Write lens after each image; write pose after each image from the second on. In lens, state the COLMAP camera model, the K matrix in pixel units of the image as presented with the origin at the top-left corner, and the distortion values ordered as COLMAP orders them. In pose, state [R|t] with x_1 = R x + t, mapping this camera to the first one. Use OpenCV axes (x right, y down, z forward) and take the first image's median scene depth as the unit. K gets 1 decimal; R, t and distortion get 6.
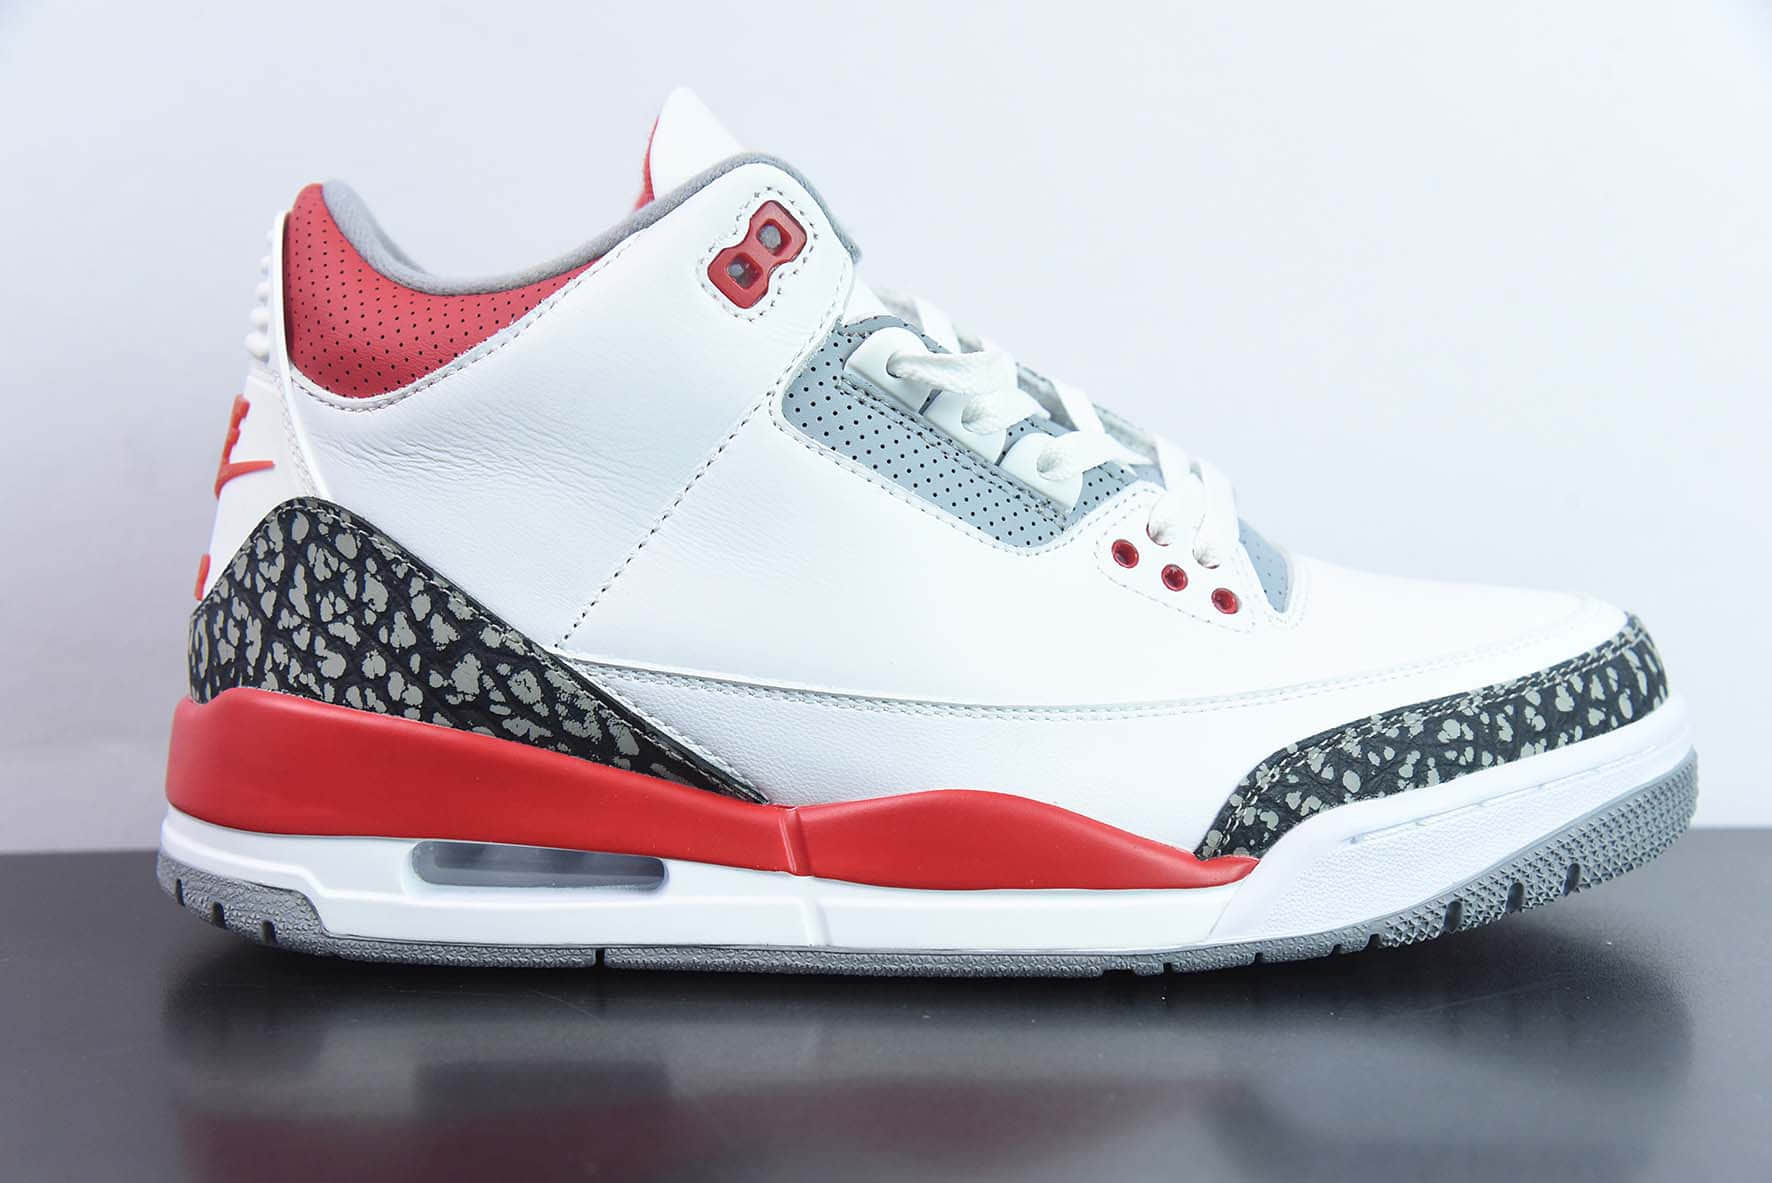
lens RADIAL K [[2509.5, 0, 886.0], [0, 2509.5, 591.5], [0, 0, 1]] dist [0.085547, -0.065373]
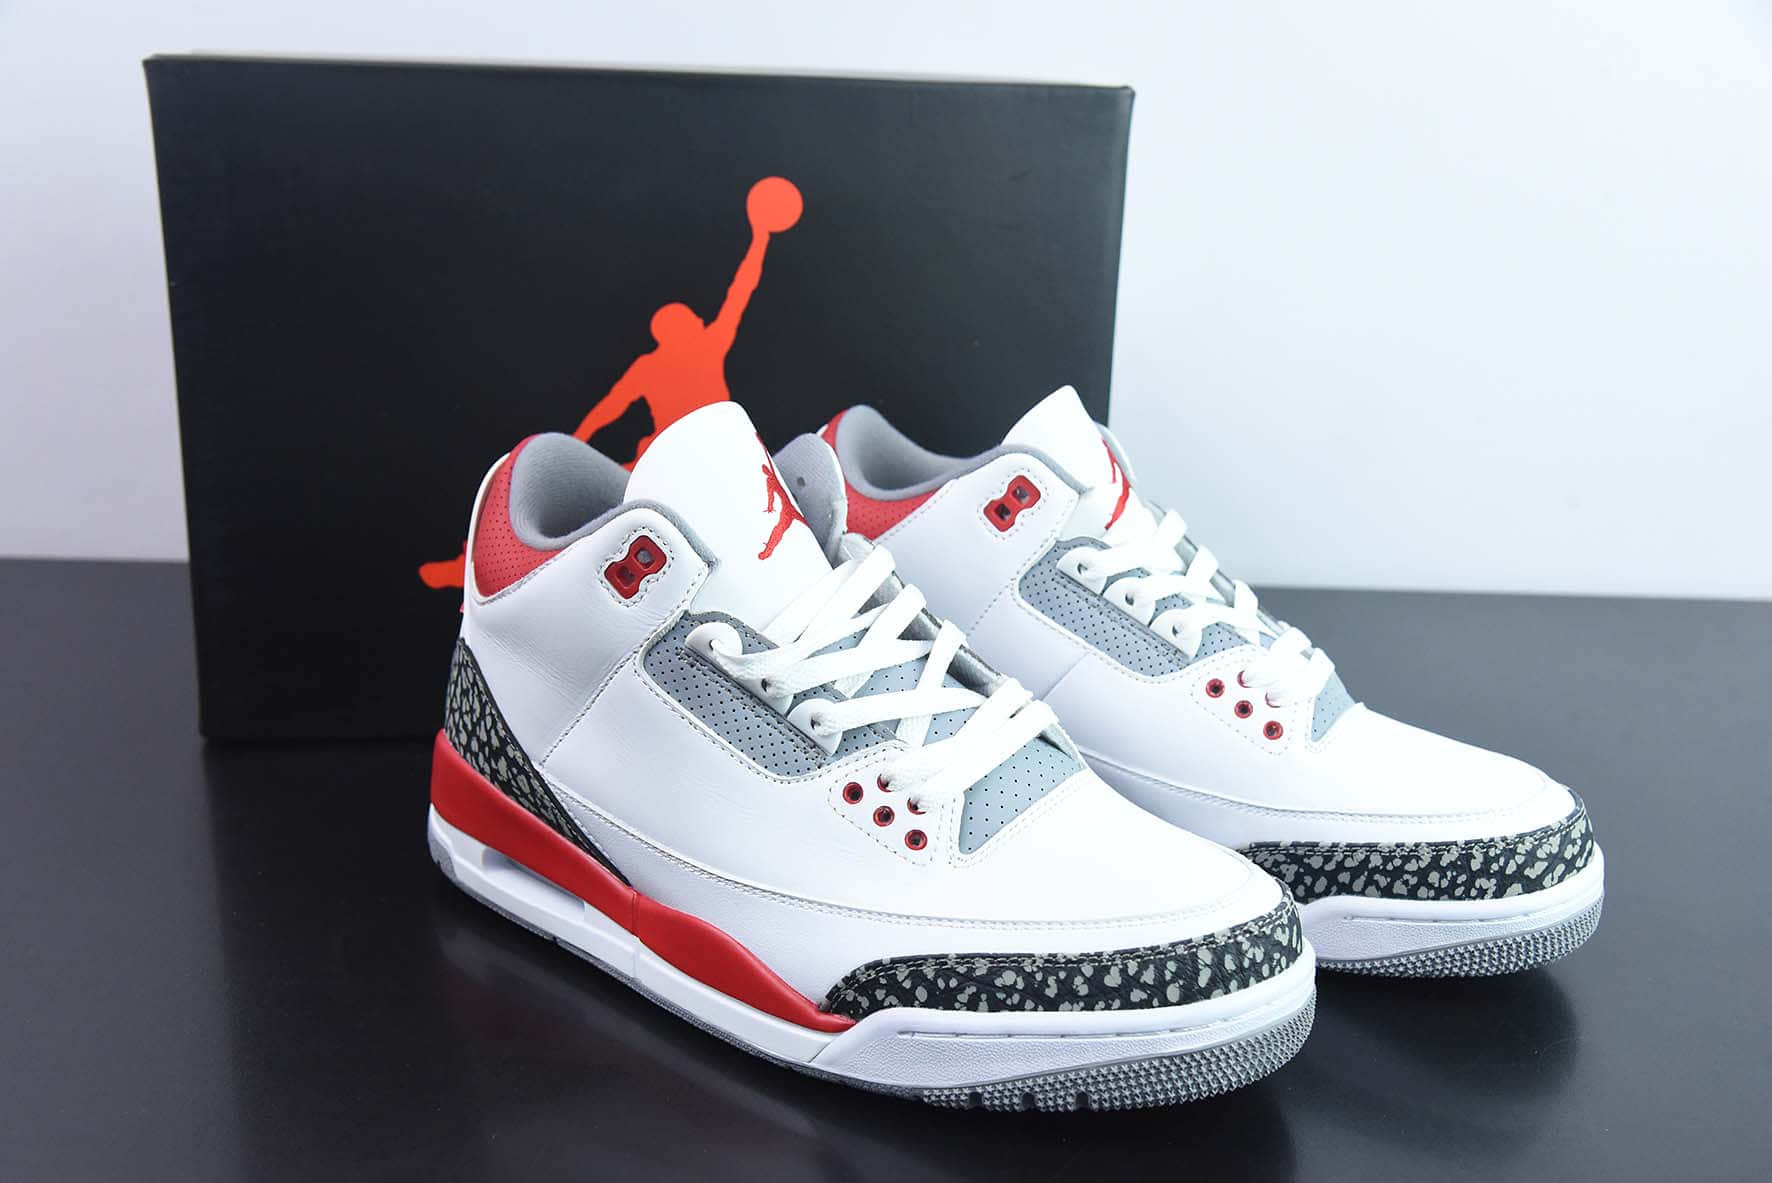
lens RADIAL K [[1942.5, 0, 886.0], [0, 1942.5, 591.5], [0, 0, 1]] dist [0.009259, 0.004001]
pose [[0.776795, 0.219572, -0.590236, 0.783574], [-0.086721, 0.965615, 0.245085, -0.424852], [0.623754, -0.139195, 0.769126, 0.152882]]
